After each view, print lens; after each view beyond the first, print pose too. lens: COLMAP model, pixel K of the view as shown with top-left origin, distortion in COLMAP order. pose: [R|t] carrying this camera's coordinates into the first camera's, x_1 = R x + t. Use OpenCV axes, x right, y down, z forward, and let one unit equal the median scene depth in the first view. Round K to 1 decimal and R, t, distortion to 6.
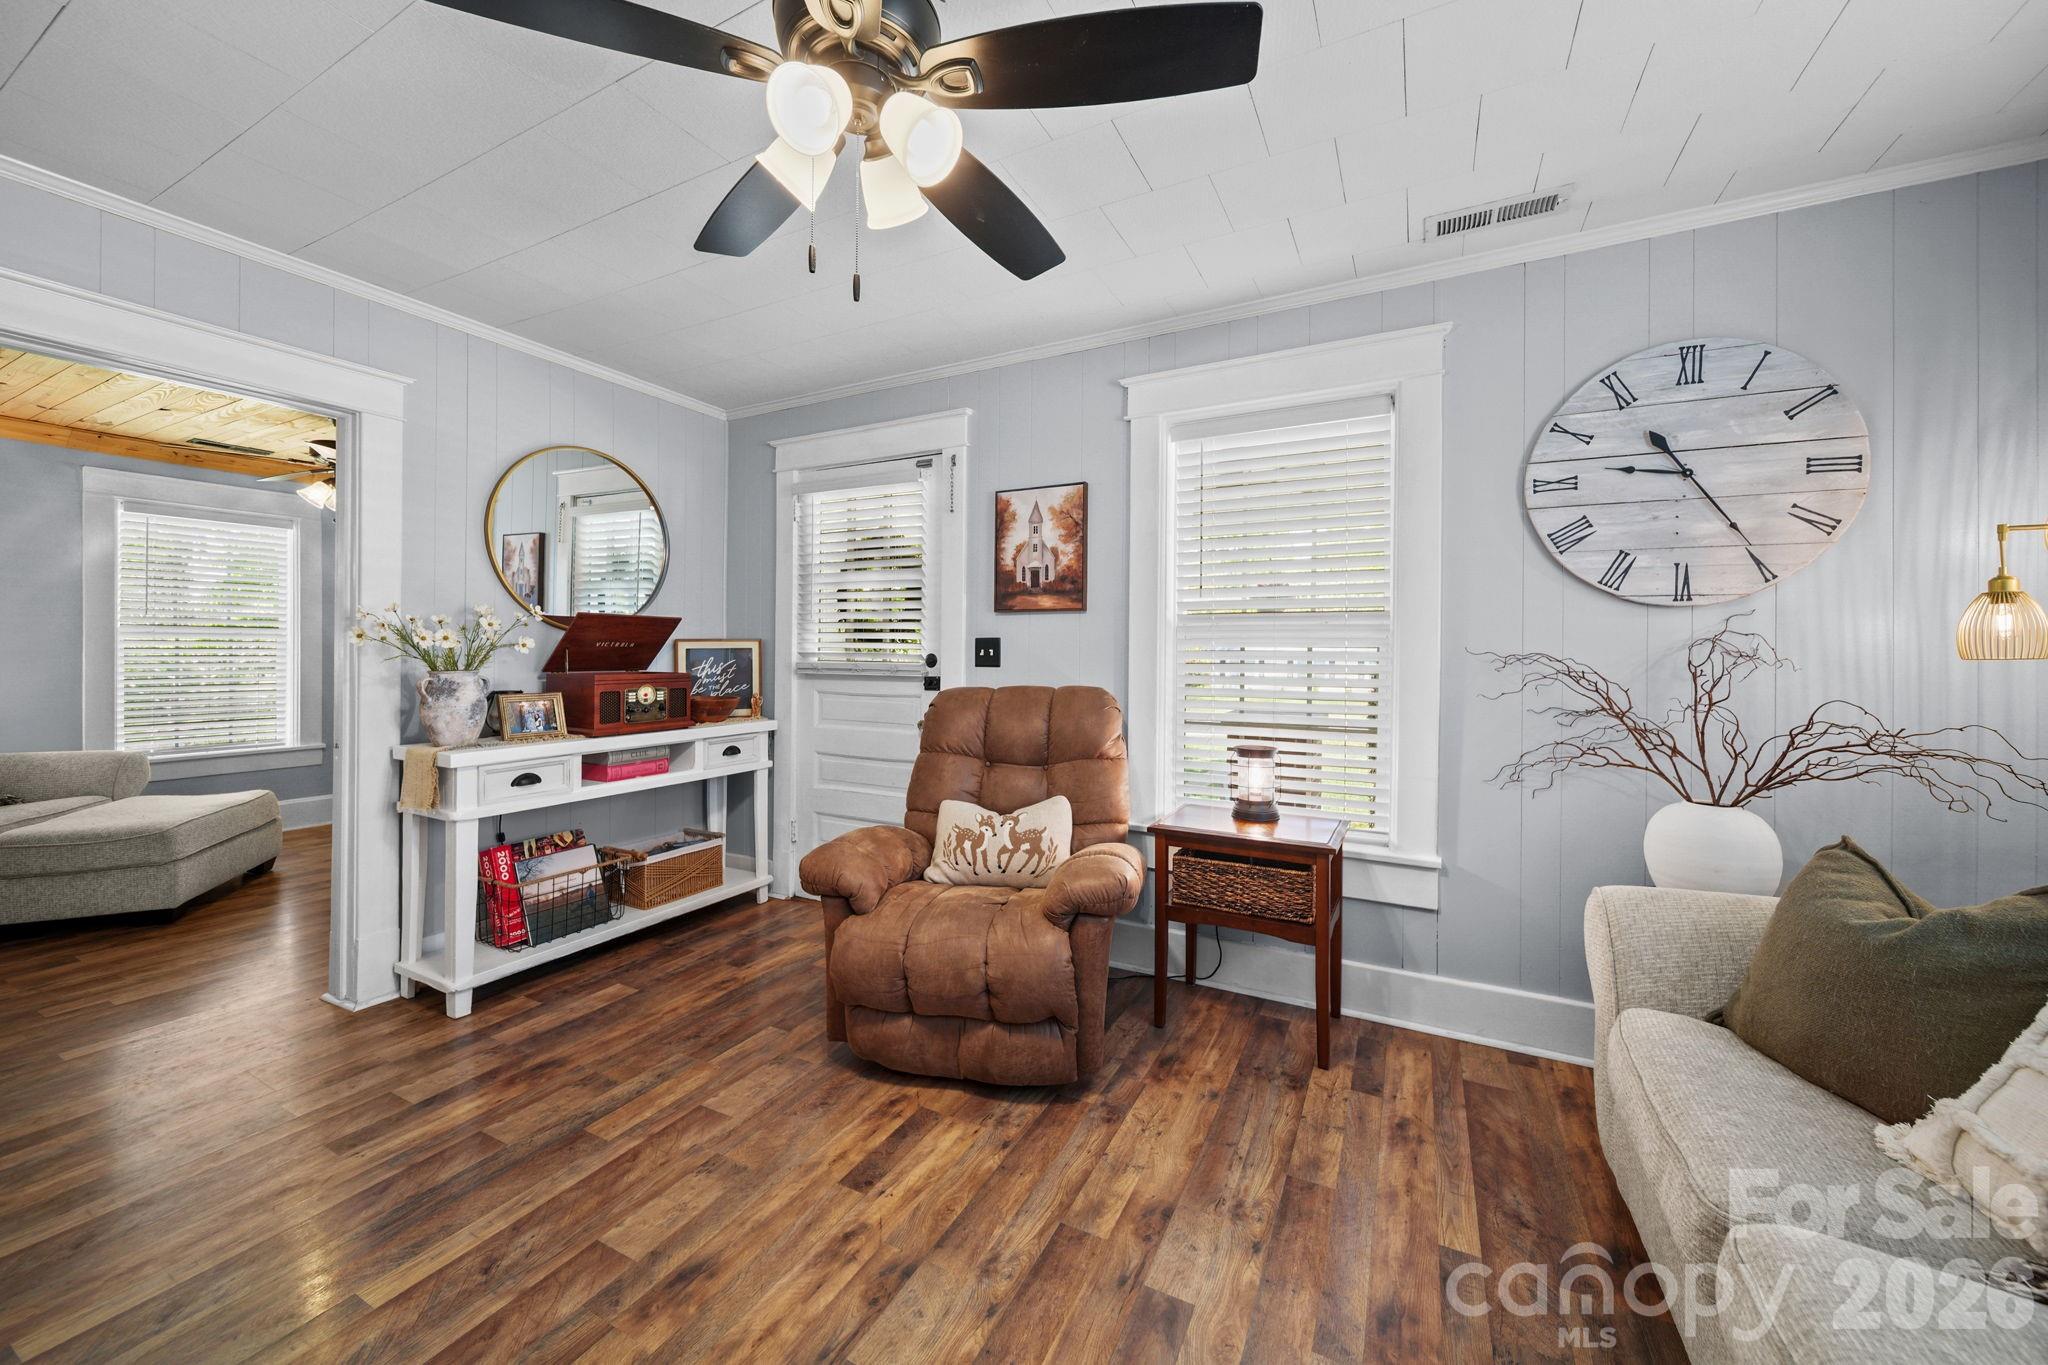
lens RADIAL K [[754.6, 0, 1026.5], [0, 754.6, 647.4], [0, 0, 1]] dist [-0.000119, 0.000017]
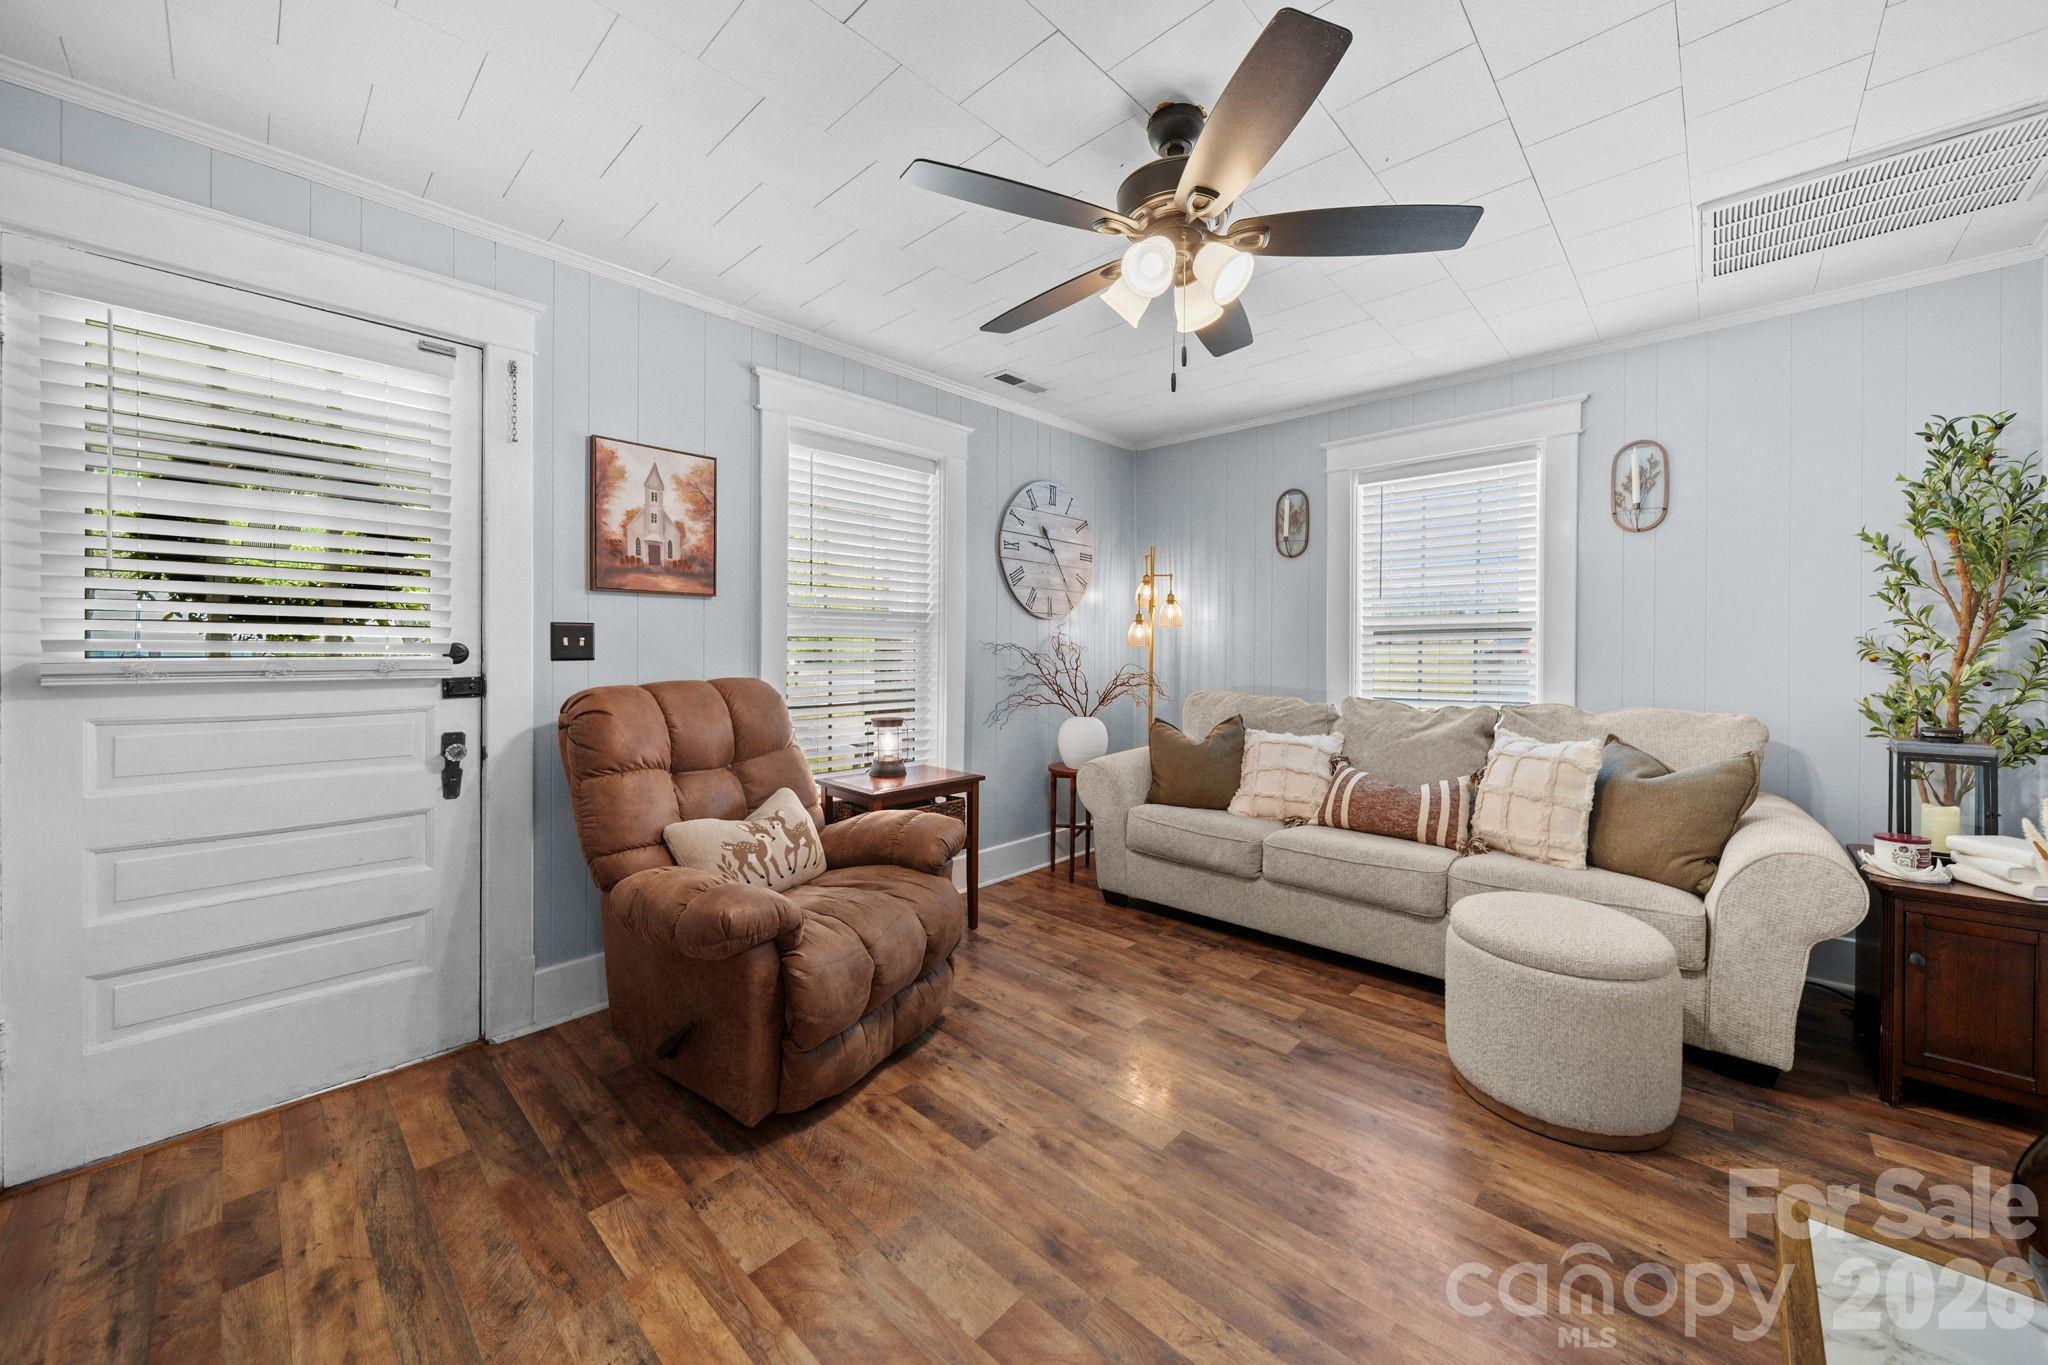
lens RADIAL K [[754.6, 0, 1026.5], [0, 754.6, 647.4], [0, 0, 1]] dist [-0.000119, 0.000017]
pose [[0.263203, -0.004418, 0.964730, -0.854186], [-0.008664, 0.999938, 0.006943, 0.004161], [-0.964702, -0.010186, 0.263148, 0.458647]]
